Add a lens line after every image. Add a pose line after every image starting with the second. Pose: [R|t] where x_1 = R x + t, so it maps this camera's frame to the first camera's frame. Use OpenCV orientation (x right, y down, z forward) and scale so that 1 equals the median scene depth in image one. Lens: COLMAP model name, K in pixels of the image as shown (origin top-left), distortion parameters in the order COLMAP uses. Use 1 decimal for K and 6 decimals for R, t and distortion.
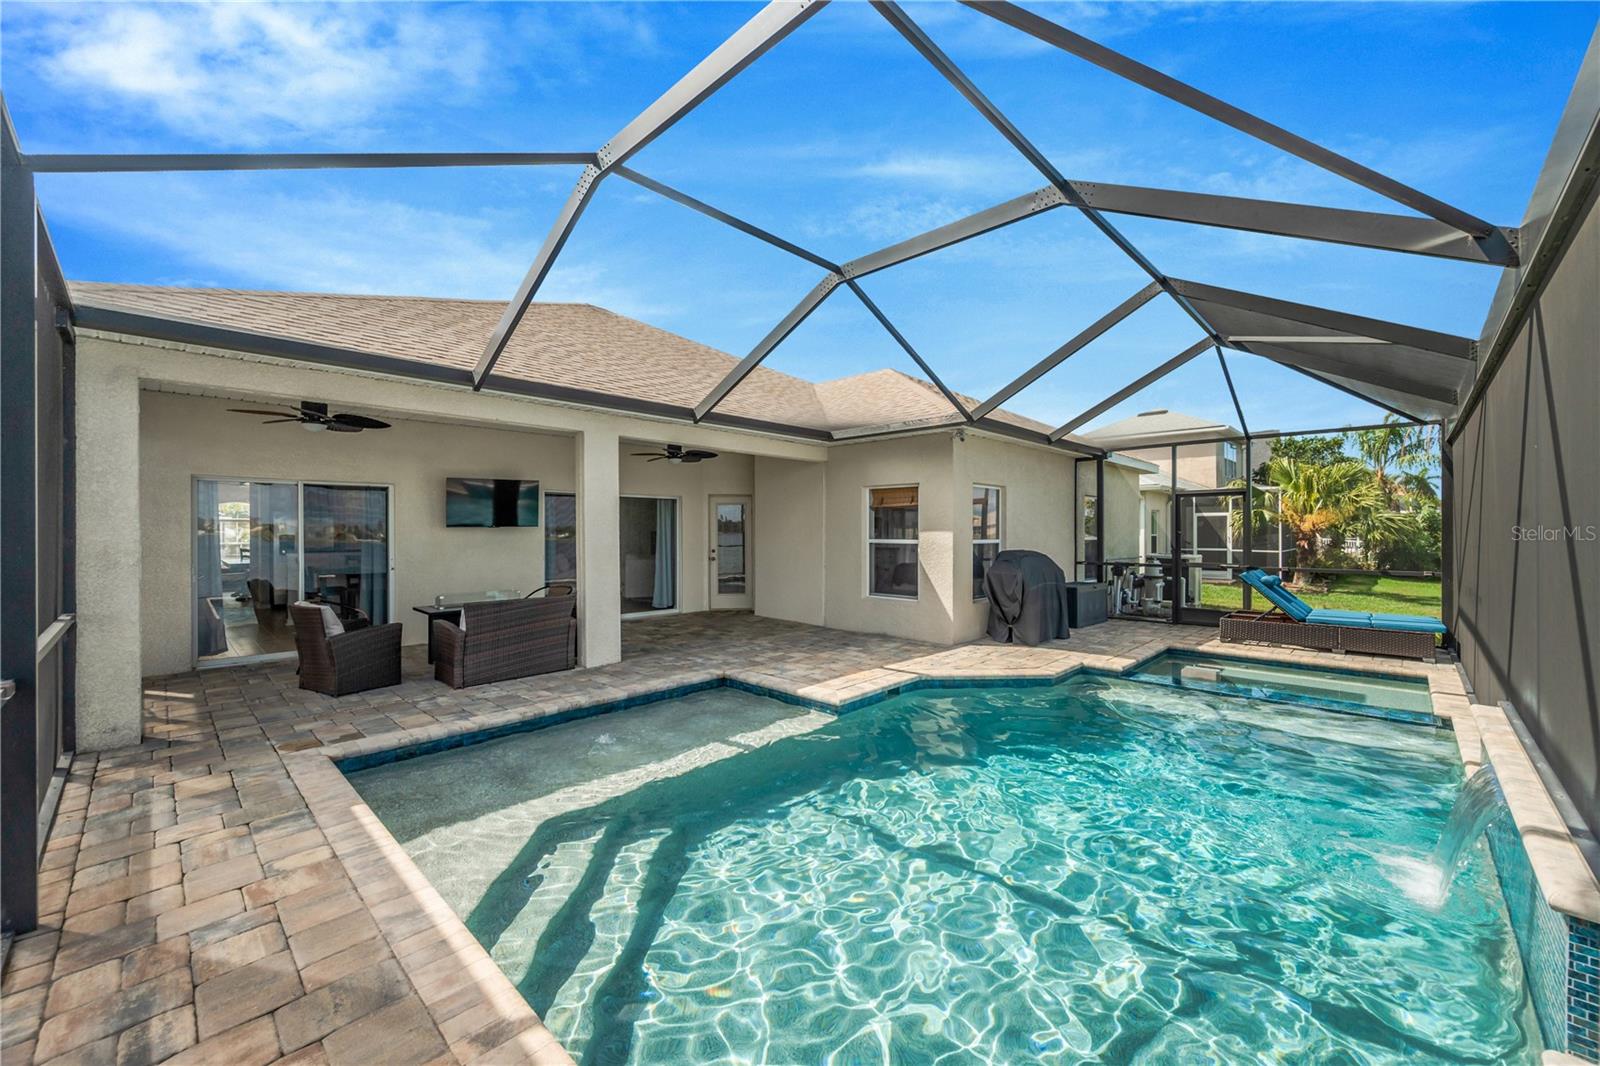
lens RADIAL K [[627.2, 0, 788.2], [0, 627.2, 534.2], [0, 0, 1]] dist [-0.001133, -0.000293]
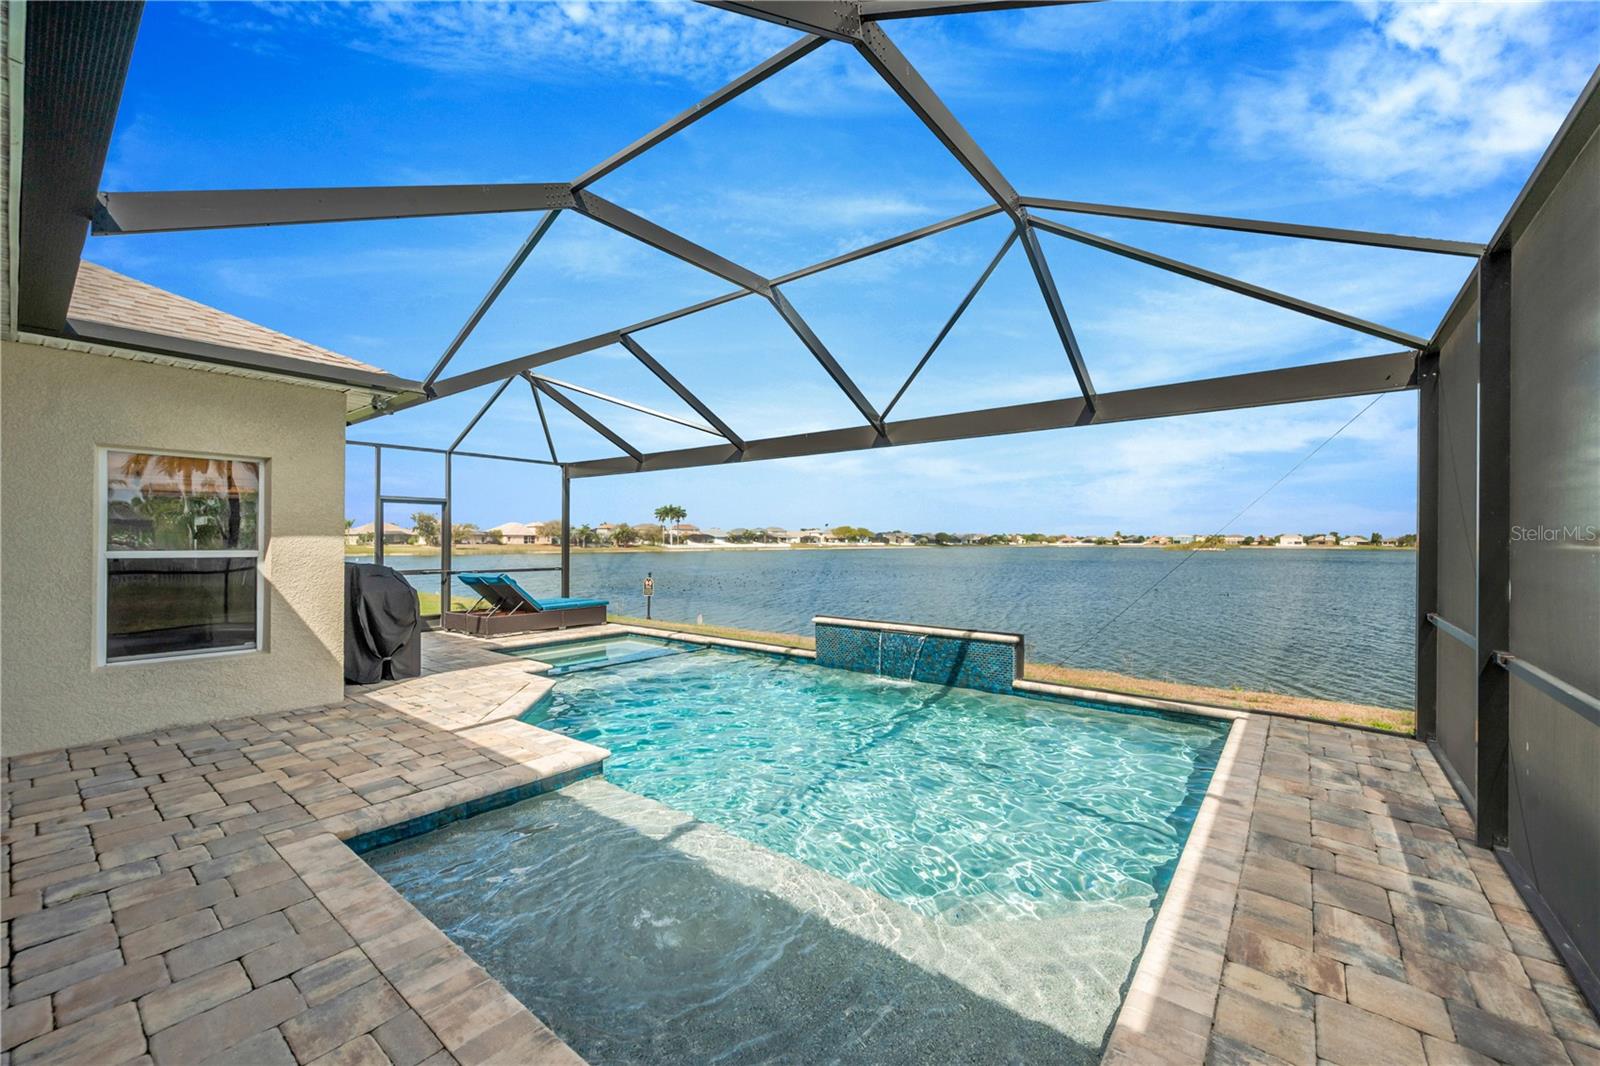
lens RADIAL K [[627.2, 0, 812.3], [0, 627.2, 558.4], [0, 0, 1]] dist [-0.001133, -0.000293]
pose [[-0.108825, -0.026542, 0.993706, -1.143732], [0.003188, 0.999629, 0.027049, 0.000486], [-0.994056, 0.006111, -0.108700, 1.278814]]
